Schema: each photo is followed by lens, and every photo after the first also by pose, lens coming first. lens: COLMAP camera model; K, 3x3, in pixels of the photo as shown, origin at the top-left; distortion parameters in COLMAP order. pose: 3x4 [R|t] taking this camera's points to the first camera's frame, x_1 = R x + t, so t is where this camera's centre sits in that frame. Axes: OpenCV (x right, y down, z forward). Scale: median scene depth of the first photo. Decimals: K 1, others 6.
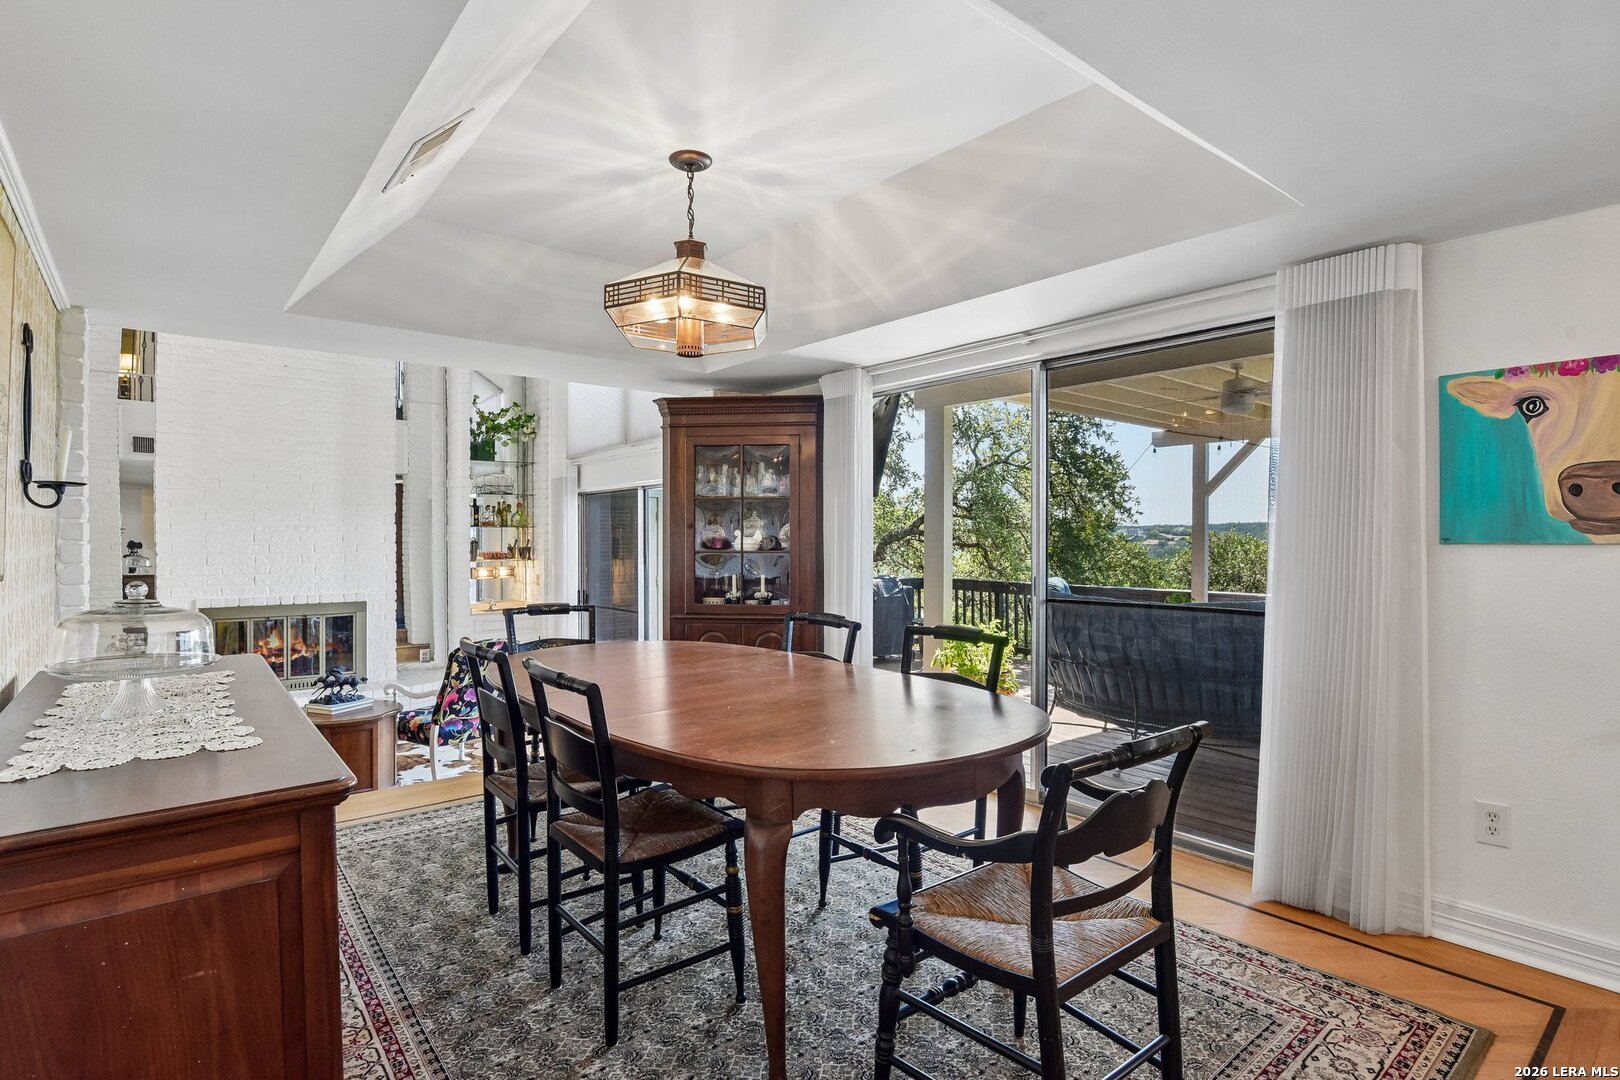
lens RADIAL K [[803.2, 0, 807.9], [0, 803.2, 545.2], [0, 0, 1]] dist [-0.016811, -0.000460]
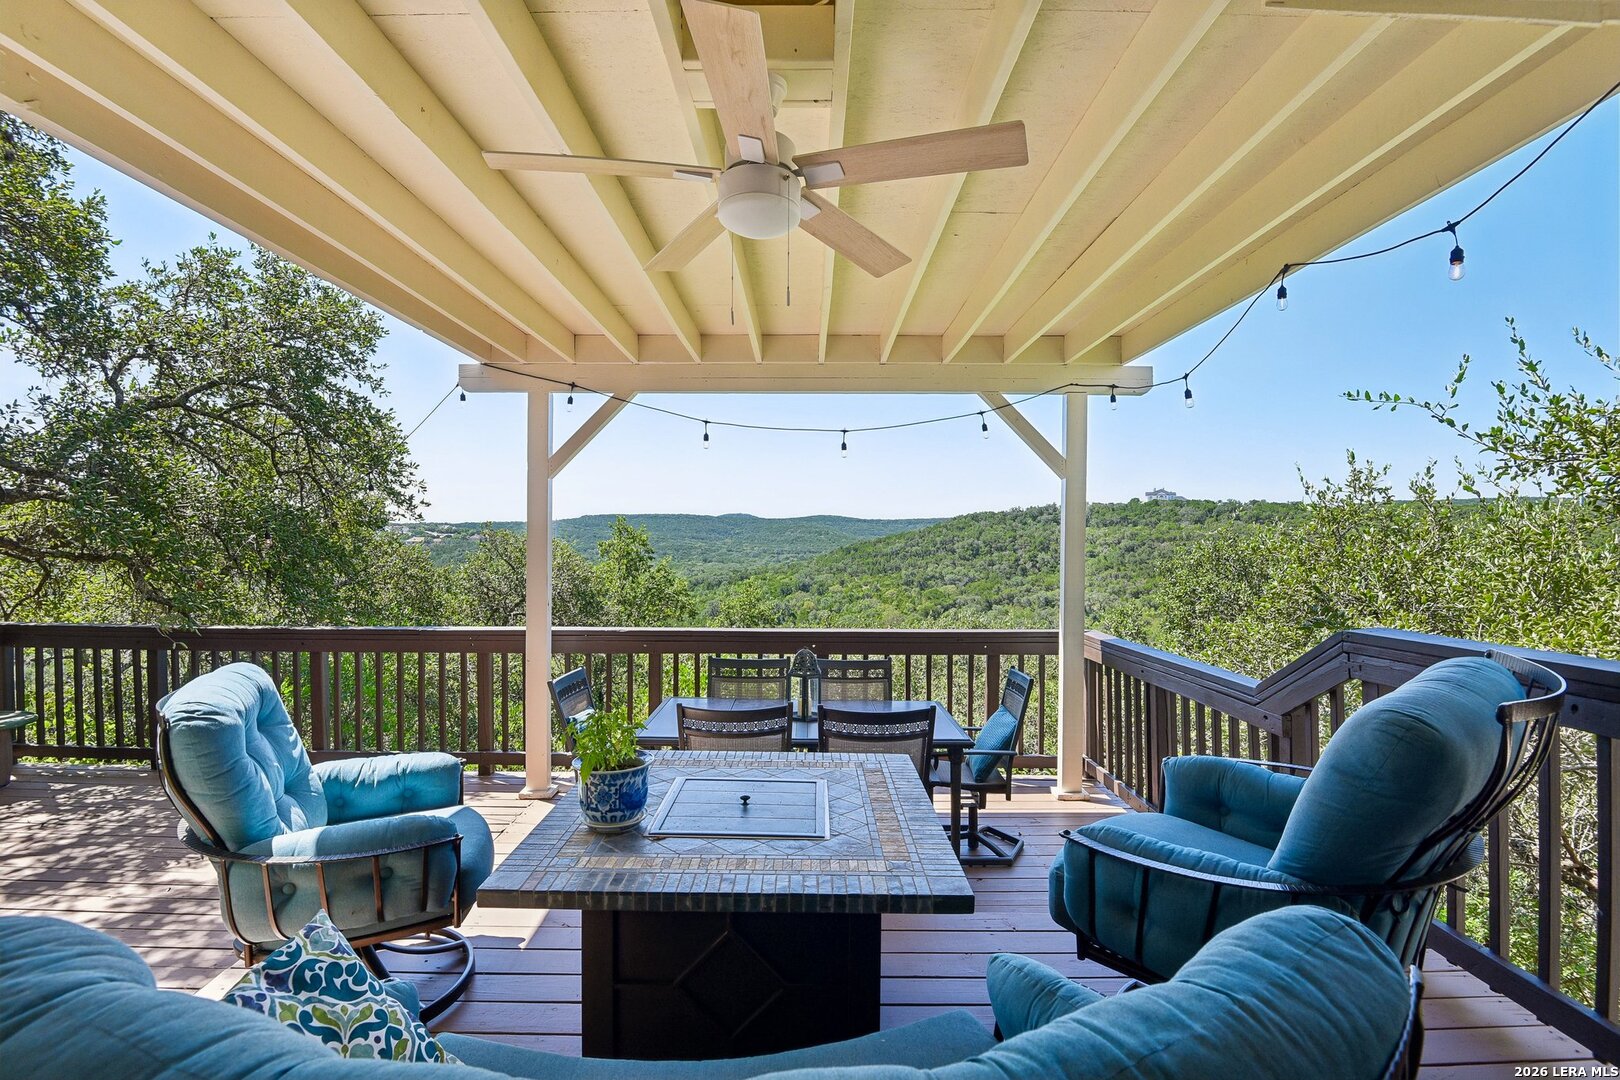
lens RADIAL K [[758.6, 0, 810.7], [0, 758.6, 539.8], [0, 0, 1]] dist [-0.014735, -0.004112]
pose [[0.630468, -0.004636, 0.776202, 0.123710], [0.006543, 0.999978, 0.000658, -0.008222], [-0.776188, 0.004664, 0.630484, 0.345739]]
